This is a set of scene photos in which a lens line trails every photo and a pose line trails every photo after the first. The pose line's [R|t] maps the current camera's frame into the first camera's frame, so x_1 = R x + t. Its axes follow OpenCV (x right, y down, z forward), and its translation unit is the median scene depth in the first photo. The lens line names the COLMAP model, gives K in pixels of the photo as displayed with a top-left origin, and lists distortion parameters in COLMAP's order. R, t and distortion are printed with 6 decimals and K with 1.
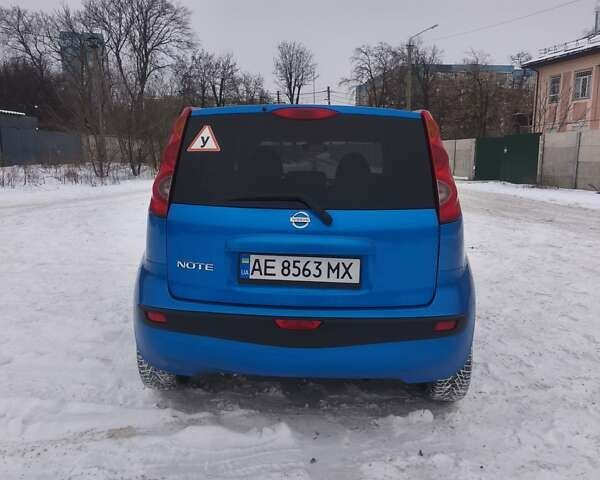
lens RADIAL K [[533.9, 0, 301.3], [0, 533.9, 245.1], [0, 0, 1]] dist [0.065733, -0.034502]
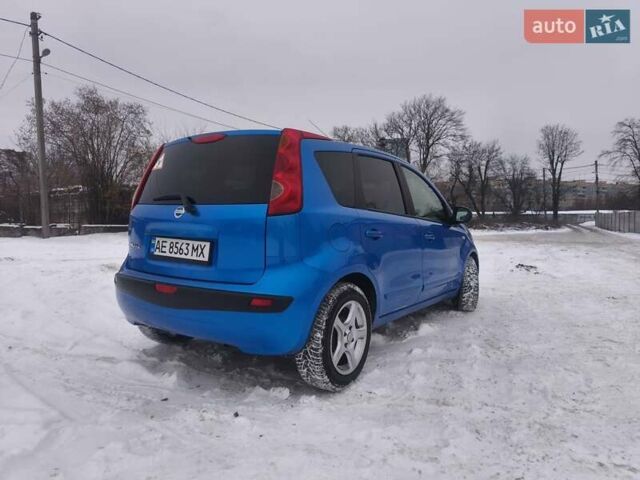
lens RADIAL K [[428.9, 0, 322.2], [0, 428.9, 234.9], [0, 0, 1]] dist [0.058235, -0.043499]
pose [[0.851372, 0.019516, -0.524199, 0.065690], [-0.096067, 0.988208, -0.119235, 0.007932], [0.515691, 0.151872, 0.843207, 0.020538]]
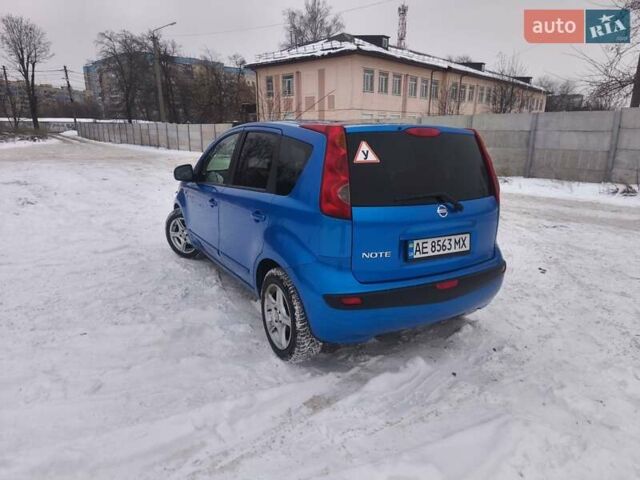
lens RADIAL K [[428.9, 0, 323.7], [0, 428.9, 240.1], [0, 0, 1]] dist [0.058235, -0.043499]
pose [[0.825084, -0.132481, 0.549259, -0.066121], [0.089716, 0.990508, 0.104140, -0.008737], [-0.557842, -0.036647, 0.829138, 0.017842]]
